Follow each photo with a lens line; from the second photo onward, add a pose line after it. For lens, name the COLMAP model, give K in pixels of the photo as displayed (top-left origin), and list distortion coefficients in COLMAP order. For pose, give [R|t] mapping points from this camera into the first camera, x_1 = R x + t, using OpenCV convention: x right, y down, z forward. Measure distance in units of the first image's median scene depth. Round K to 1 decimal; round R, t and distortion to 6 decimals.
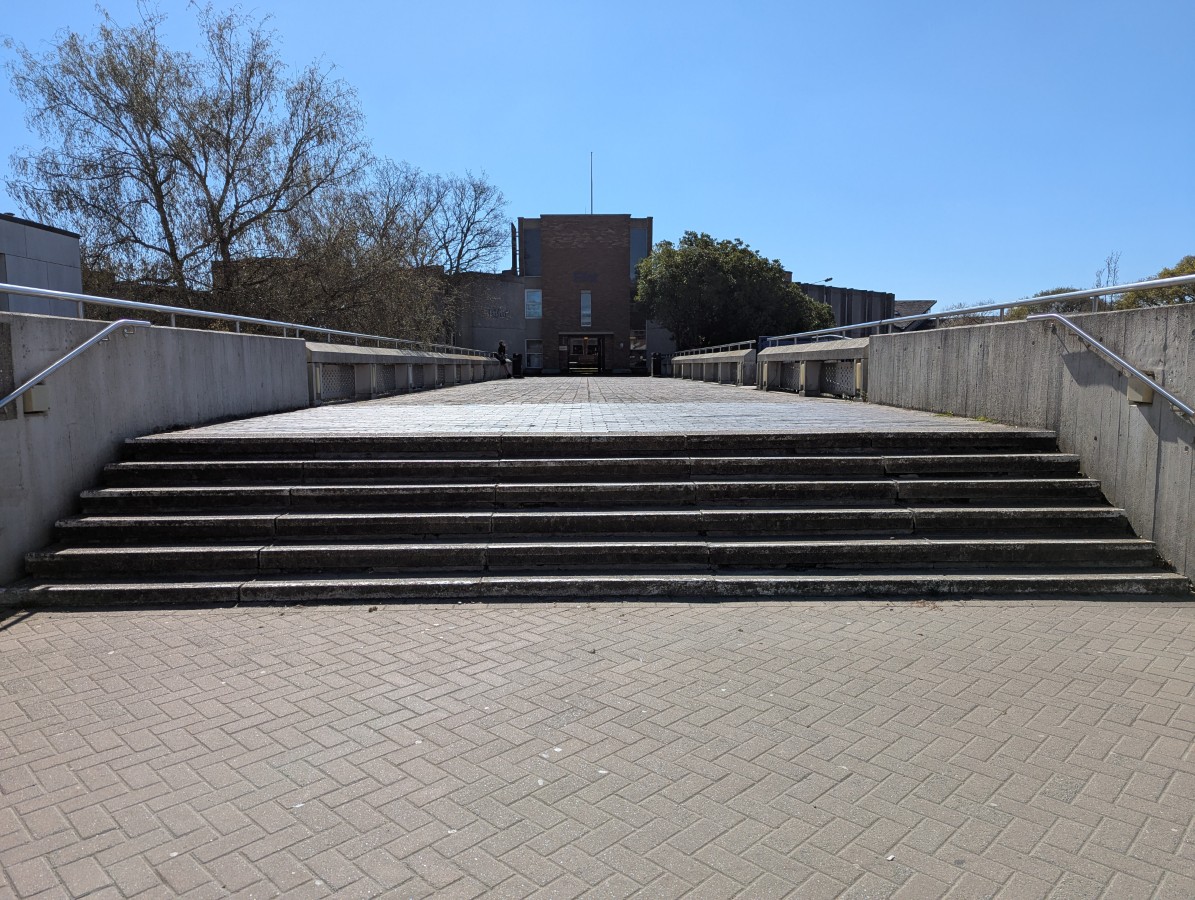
lens RADIAL K [[828.9, 0, 600.3], [0, 828.9, 442.9], [0, 0, 1]] dist [0.068553, -0.057107]
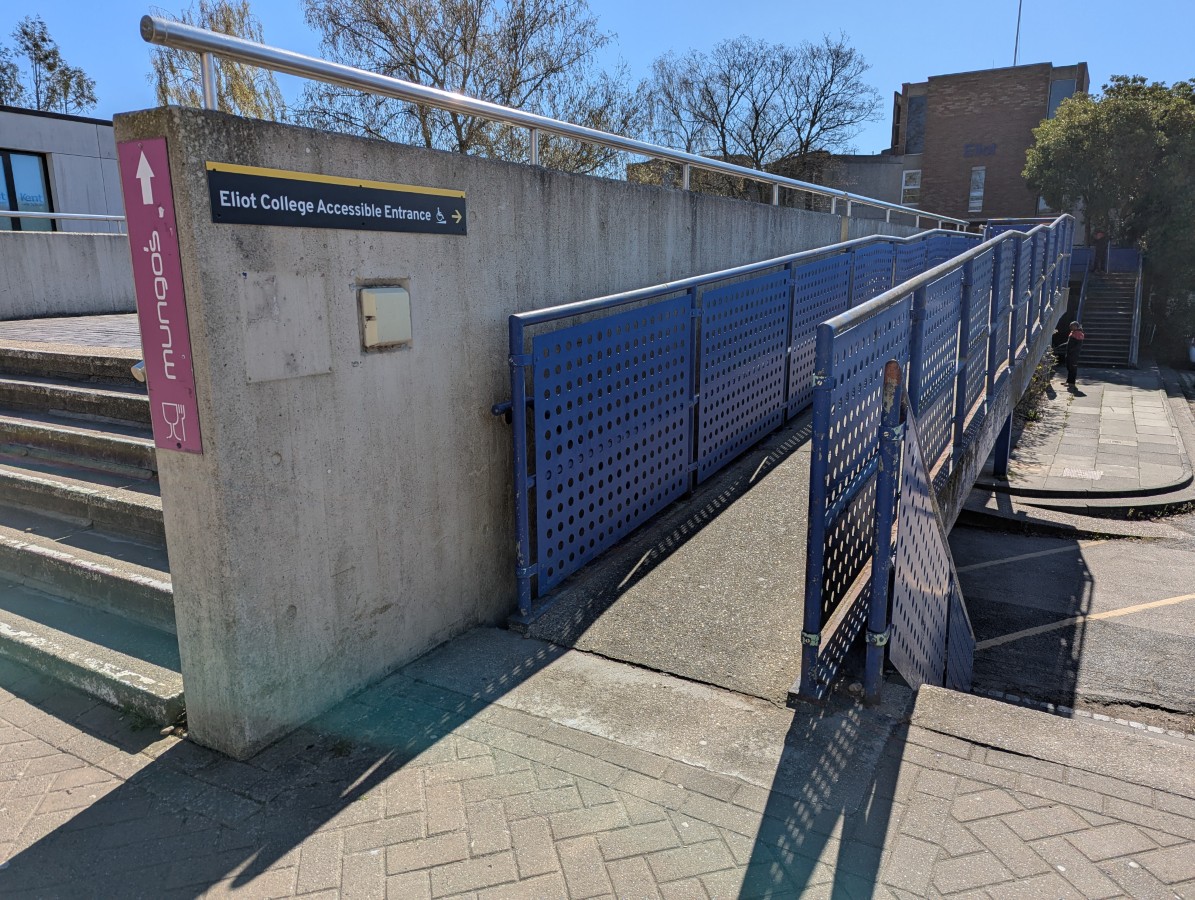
lens RADIAL K [[828.9, 0, 600.3], [0, 828.9, 442.9], [0, 0, 1]] dist [0.068553, -0.057107]
pose [[0.853055, 0.106368, -0.510864, 0.536354], [-0.044146, 0.990205, 0.132455, -0.031566], [0.519950, -0.090439, 0.849396, 0.335287]]
